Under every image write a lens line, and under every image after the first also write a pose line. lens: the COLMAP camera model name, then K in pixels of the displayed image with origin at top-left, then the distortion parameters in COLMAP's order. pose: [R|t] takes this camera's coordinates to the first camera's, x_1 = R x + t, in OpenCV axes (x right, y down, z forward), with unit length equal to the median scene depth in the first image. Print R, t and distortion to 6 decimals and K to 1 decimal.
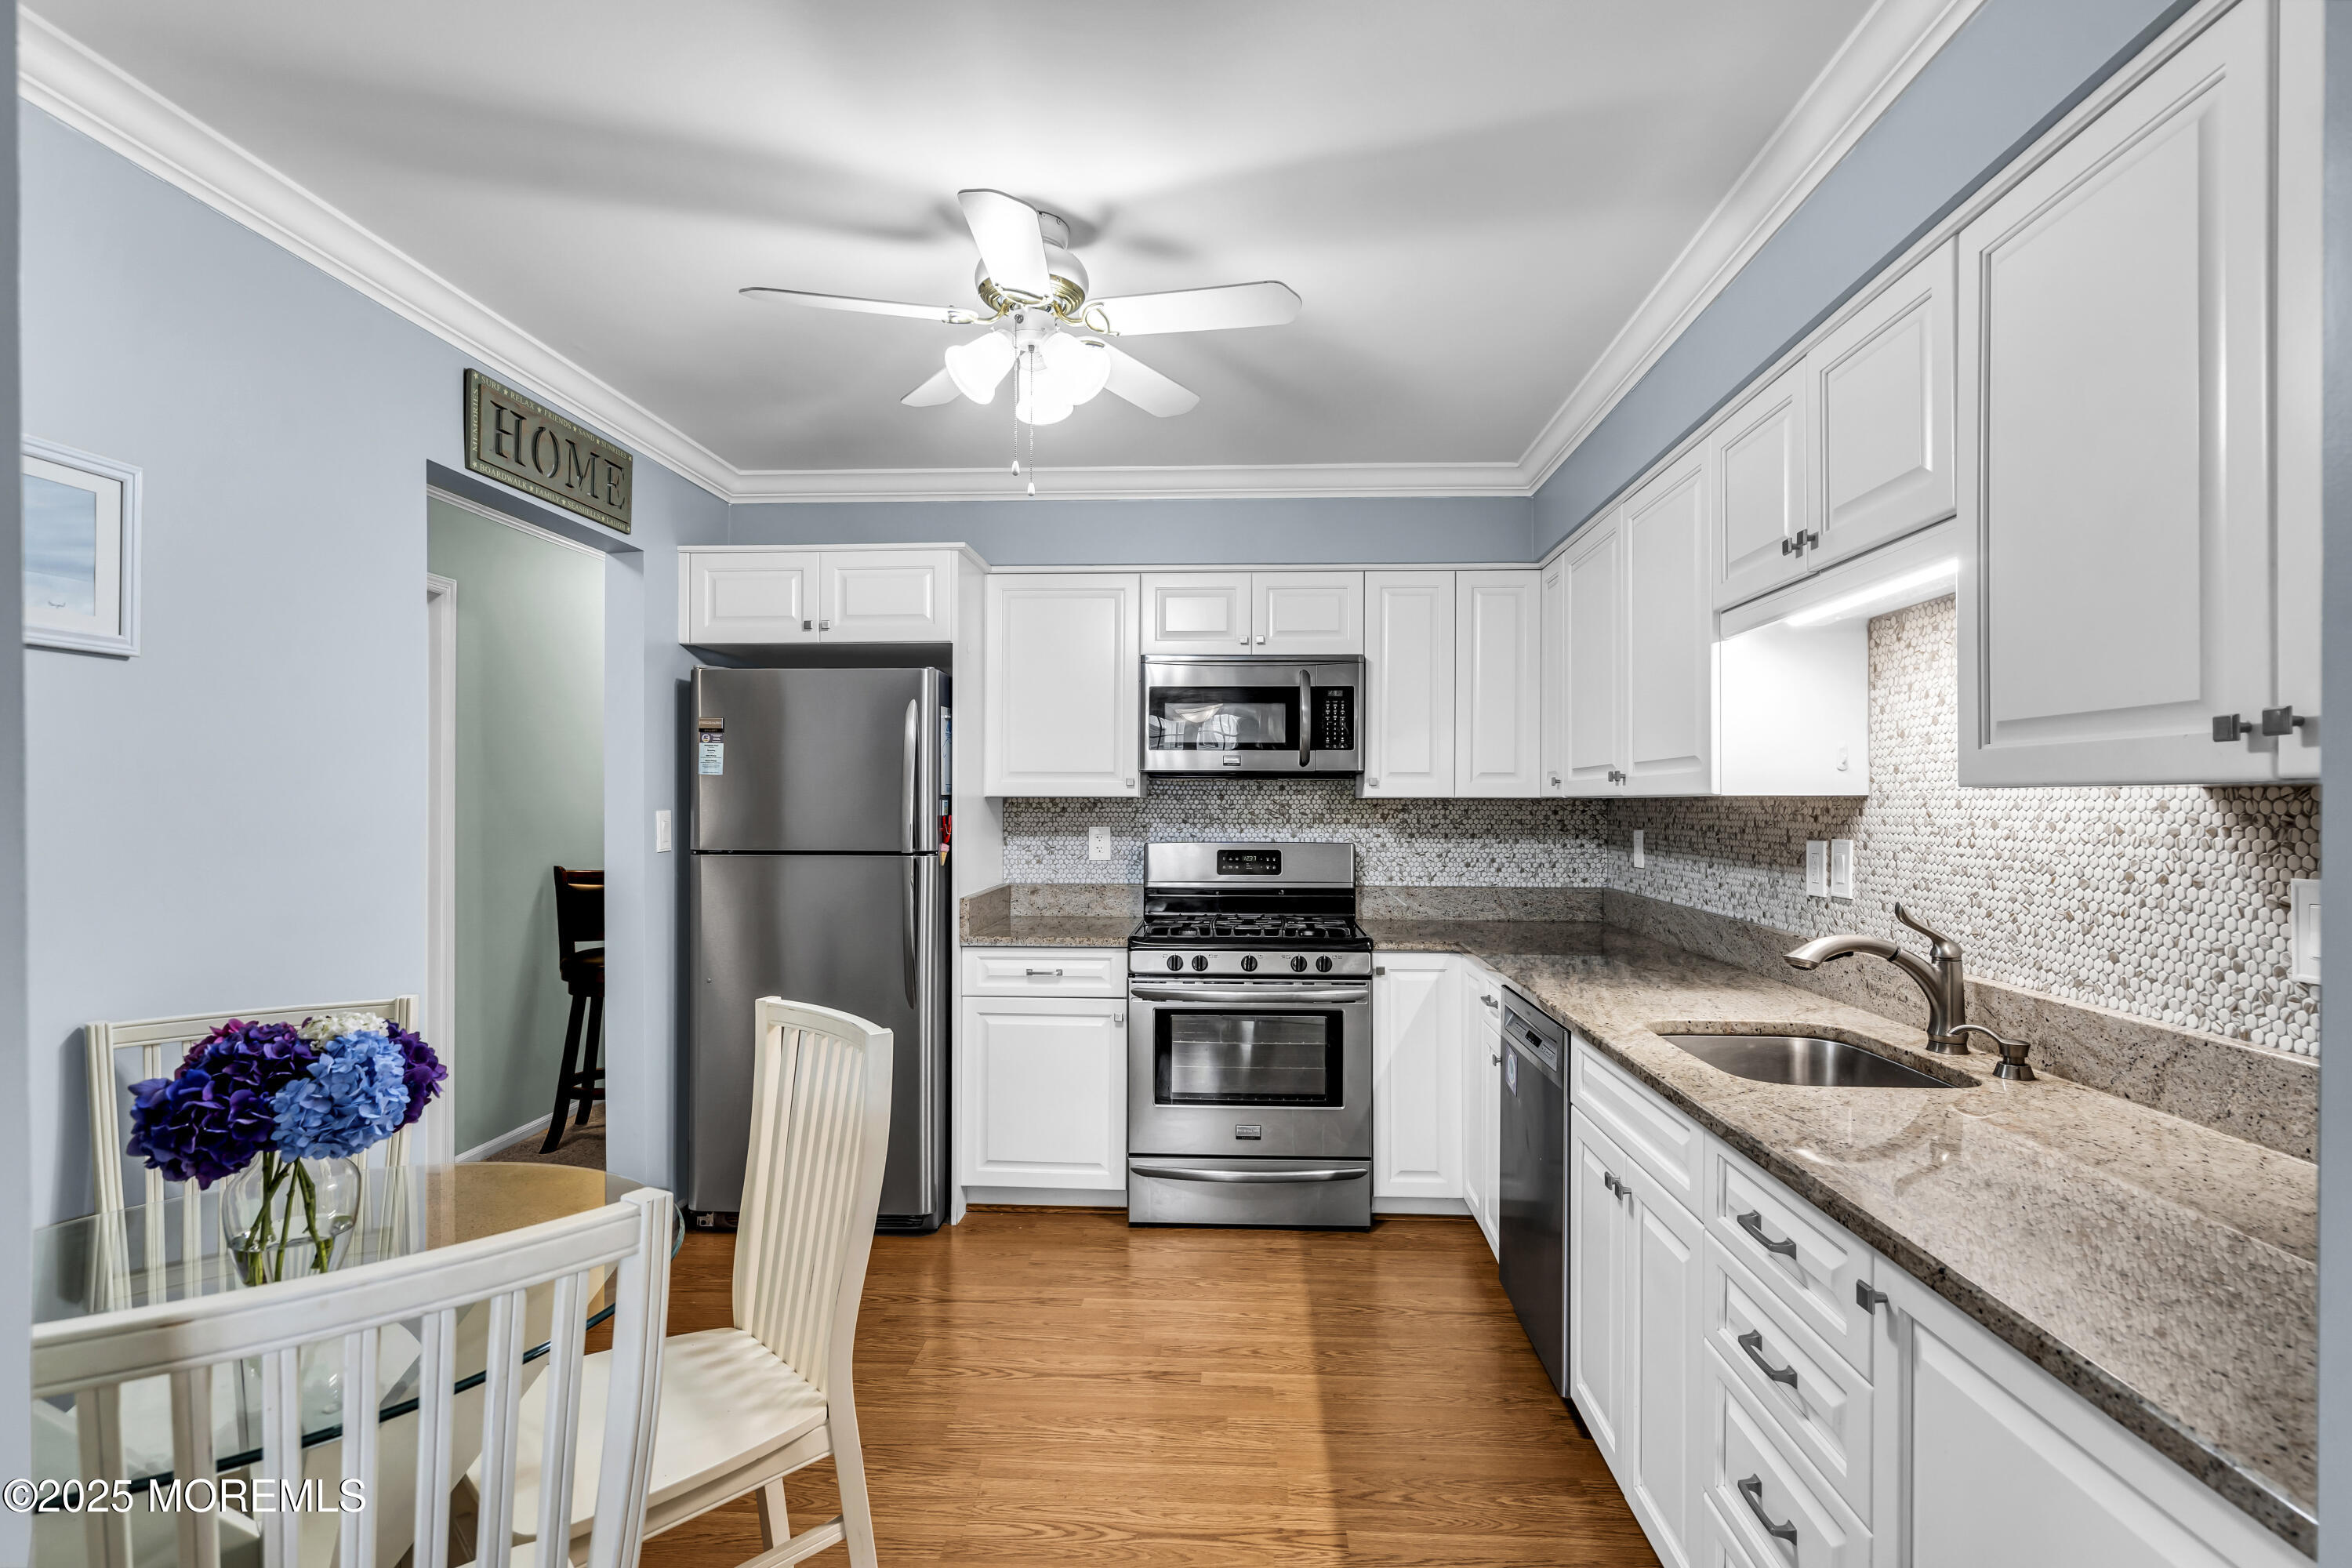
lens RADIAL K [[1092.9, 0, 1179.3], [0, 1092.9, 799.2], [0, 0, 1]] dist [-0.000314, 0.000860]
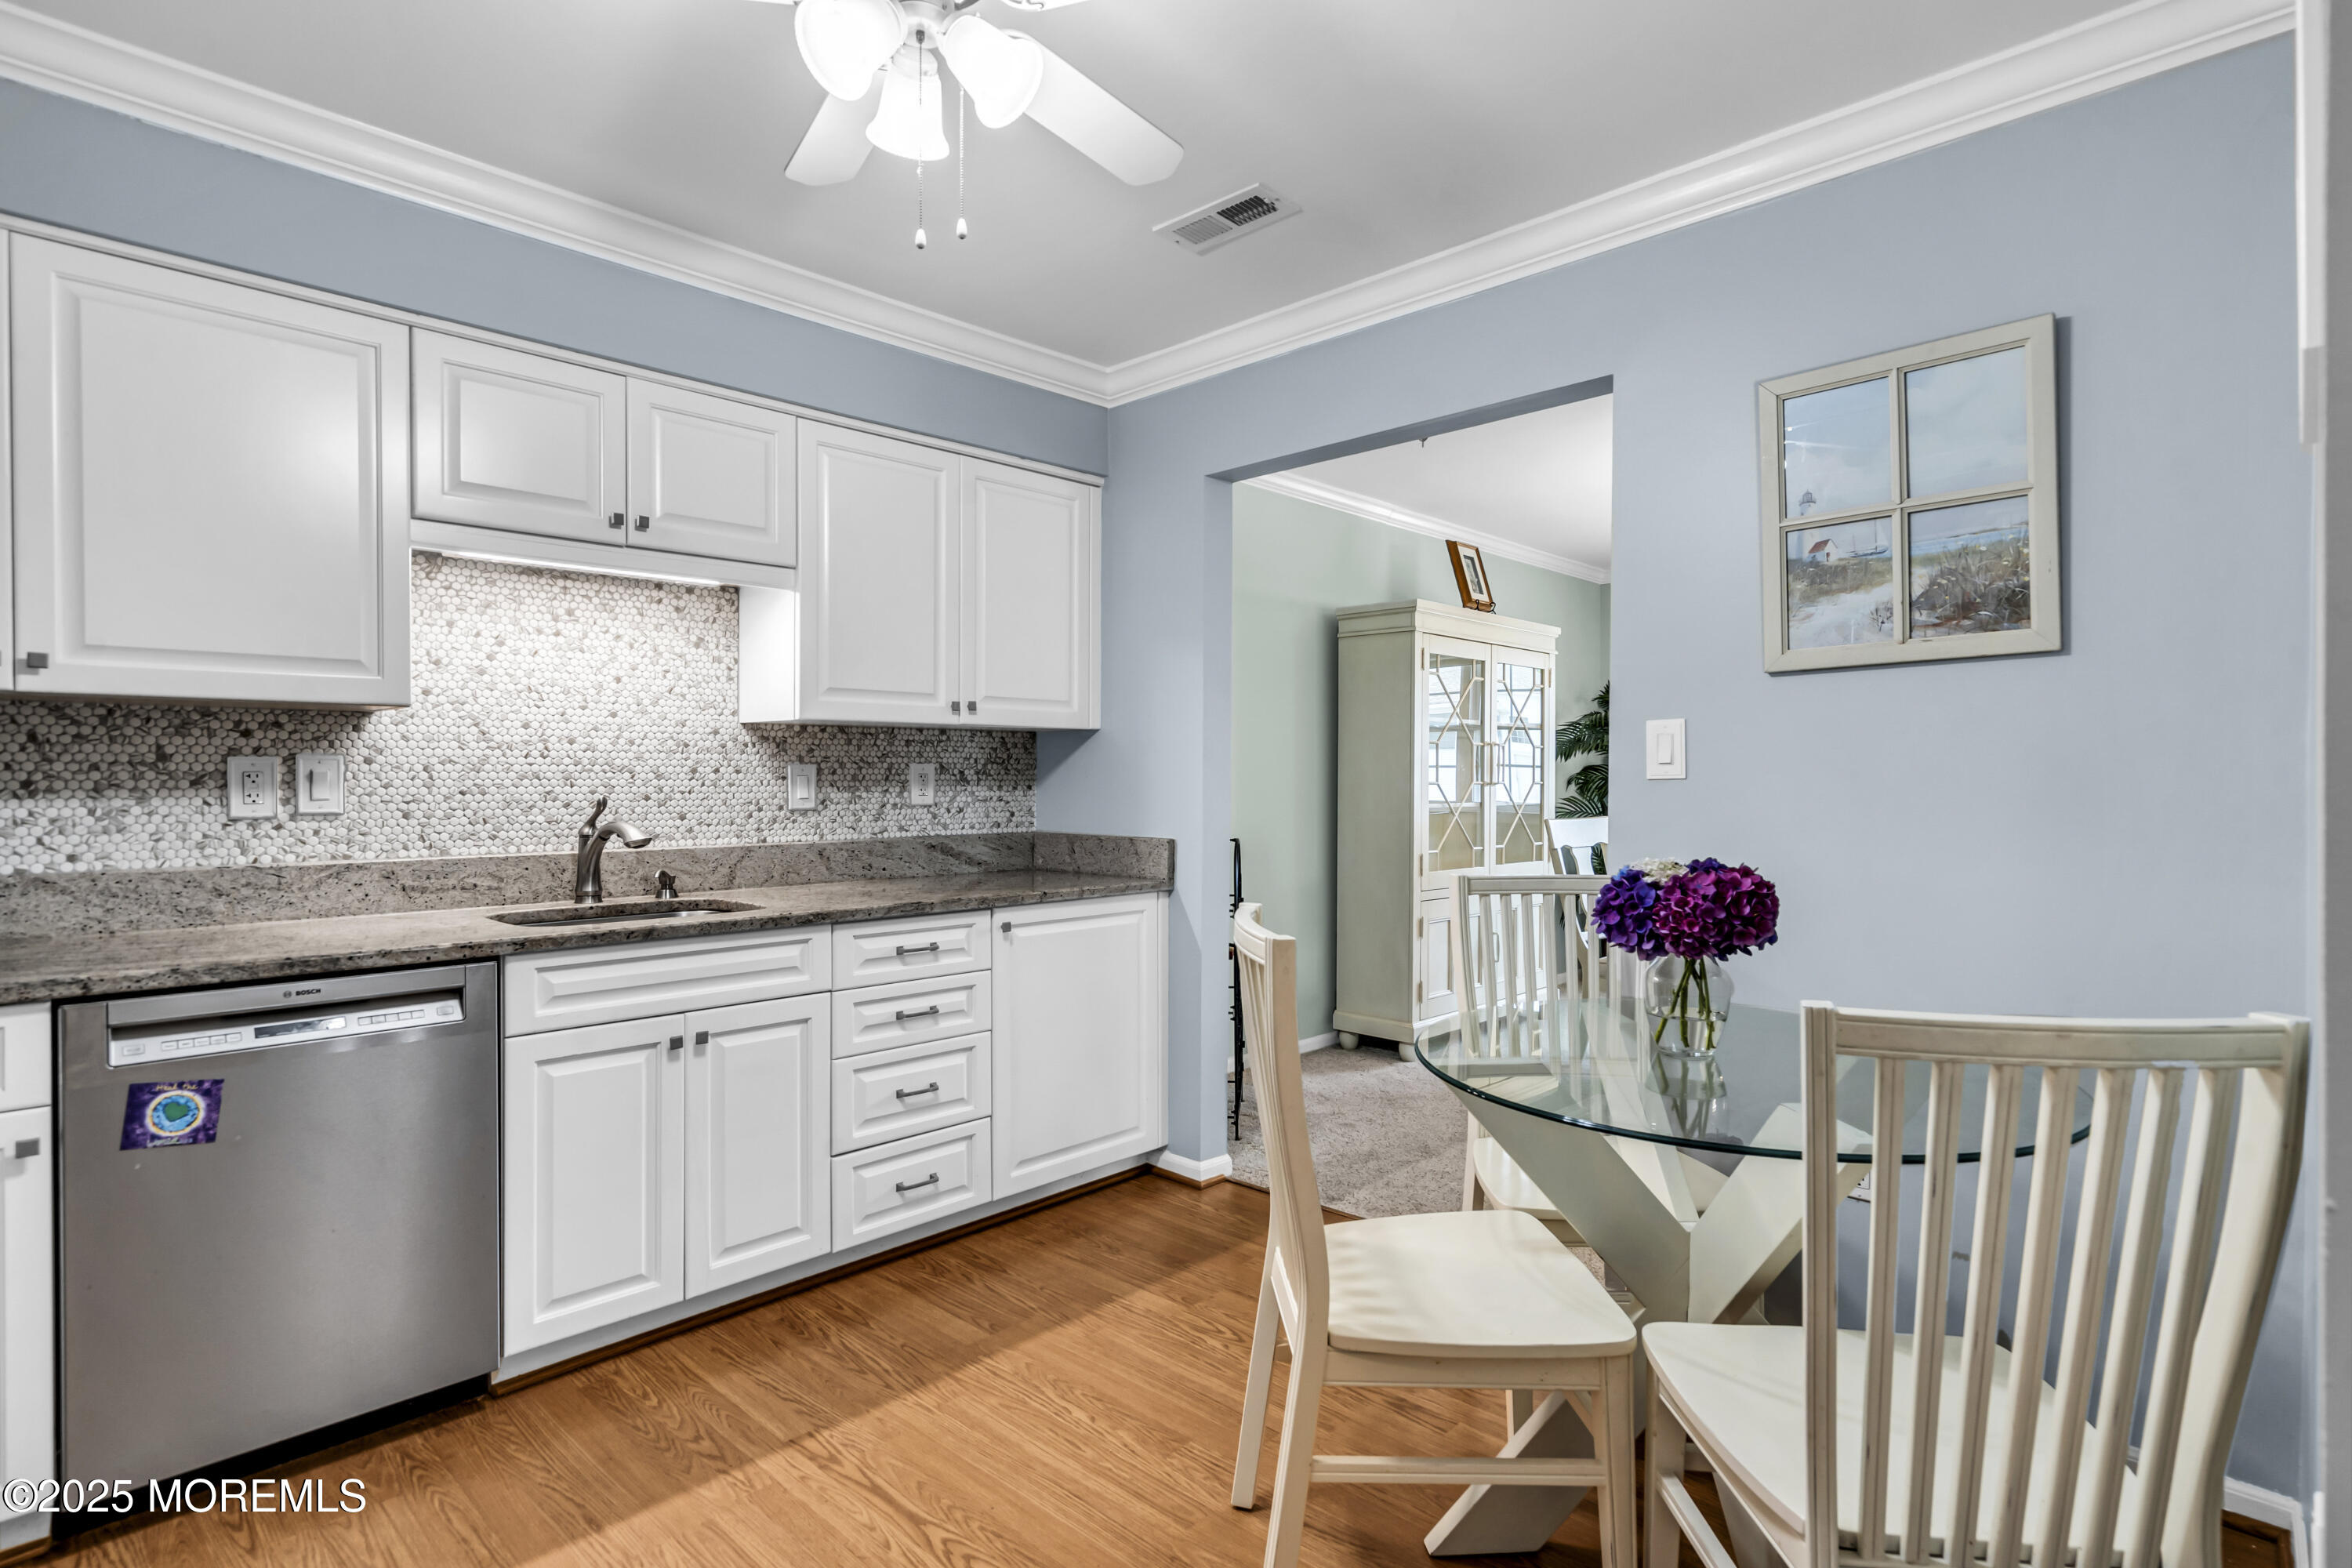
lens RADIAL K [[1162.0, 0, 1182.8], [0, 1162.0, 776.5], [0, 0, 1]] dist [-0.000685, 0.000017]
pose [[-0.761602, -0.008491, 0.647989, -0.885560], [-0.010168, 0.999948, 0.001153, 0.063104], [-0.647965, -0.005710, -0.761649, 1.732393]]
